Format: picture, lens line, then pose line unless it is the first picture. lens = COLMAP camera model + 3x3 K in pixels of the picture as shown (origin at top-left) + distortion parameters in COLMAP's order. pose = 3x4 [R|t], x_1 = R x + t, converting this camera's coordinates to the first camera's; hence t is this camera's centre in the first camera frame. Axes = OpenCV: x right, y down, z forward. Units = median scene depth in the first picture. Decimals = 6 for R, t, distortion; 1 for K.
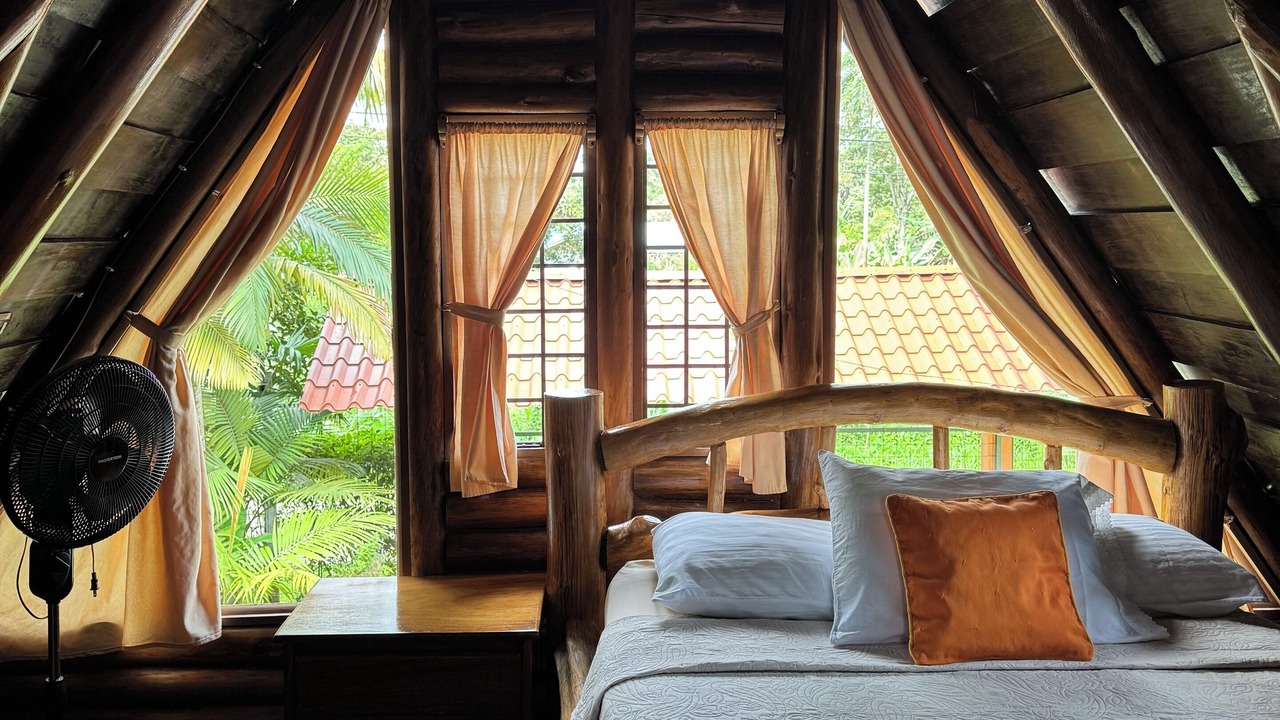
lens RADIAL K [[1191.9, 0, 640.0], [0, 1191.9, 360.0], [0, 0, 1]] dist [0.183068, -0.382376]
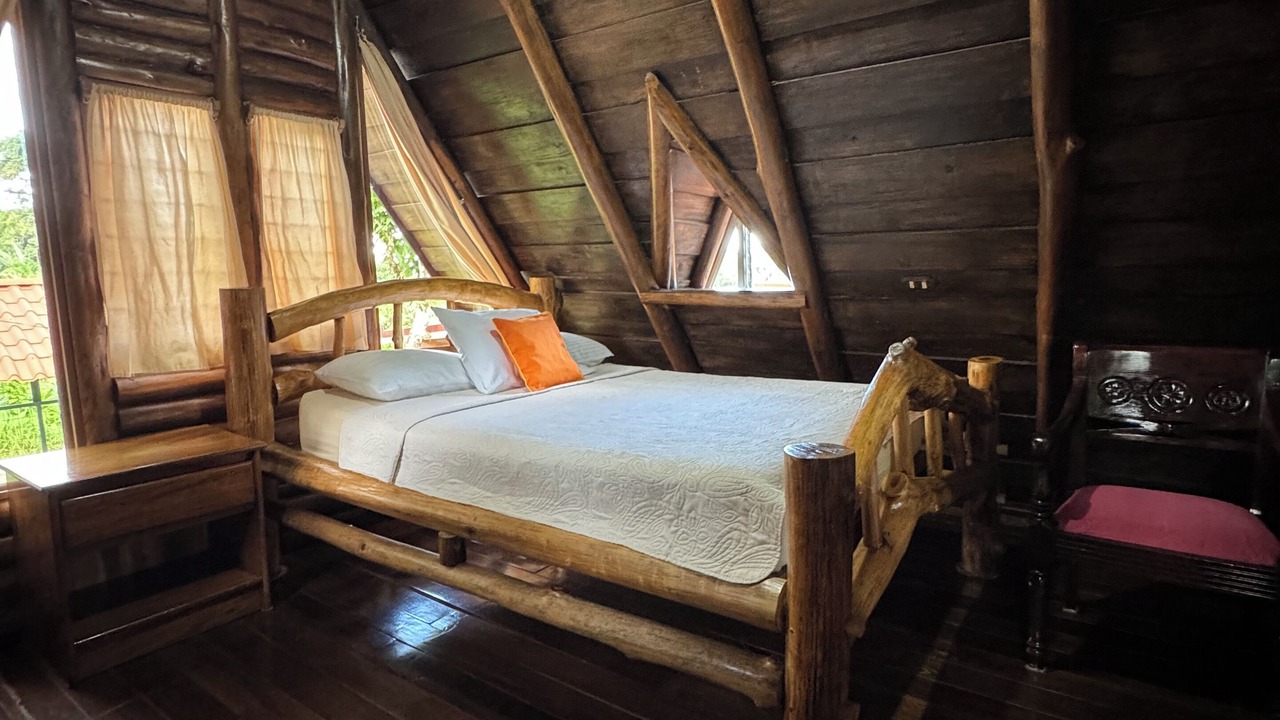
lens RADIAL K [[683.8, 0, 644.7], [0, 683.8, 358.4], [0, 0, 1]] dist [-0.003550, 0.000631]
pose [[0.603910, -0.106078, 0.789962, -0.404316], [0.096189, 0.993560, 0.059883, 0.105549], [-0.791227, 0.039822, 0.610225, 0.107654]]
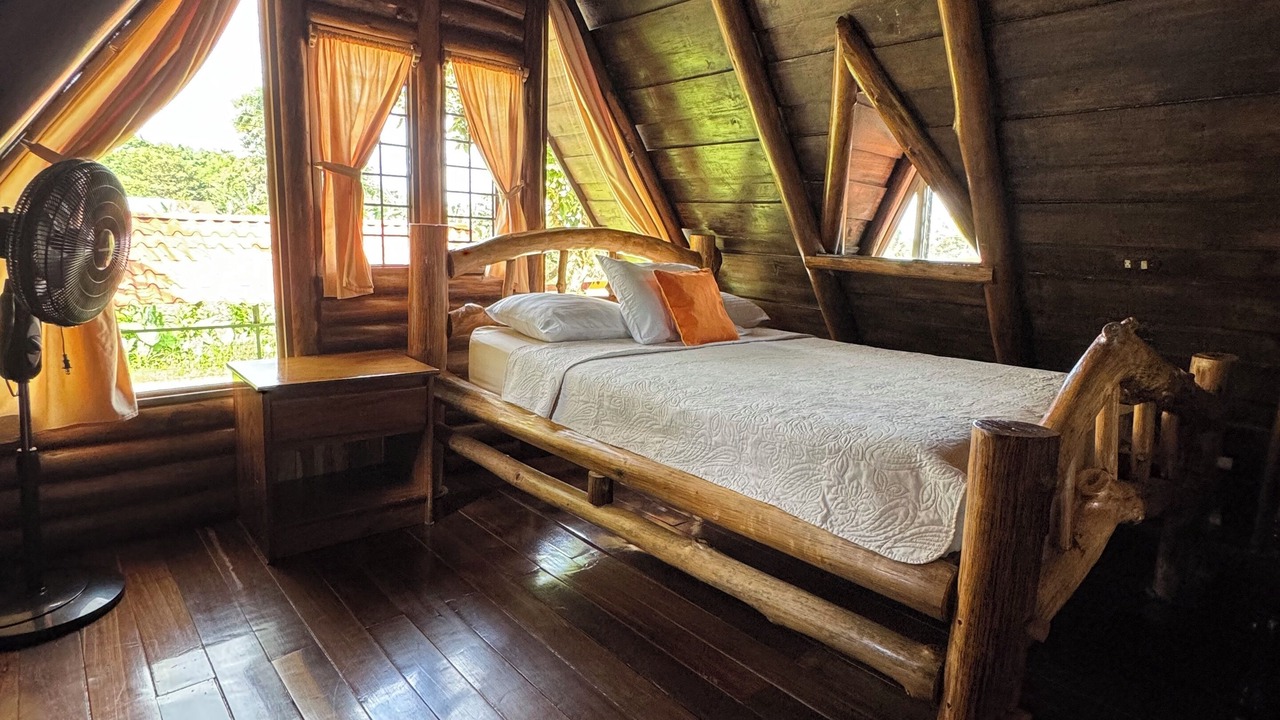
lens RADIAL K [[683.8, 0, 644.7], [0, 683.8, 358.4], [0, 0, 1]] dist [-0.003550, 0.000631]
pose [[0.763542, -0.076865, 0.641168, -0.403891], [0.021536, 0.995369, 0.093681, 0.117451], [-0.645399, -0.057721, 0.761661, 0.126824]]
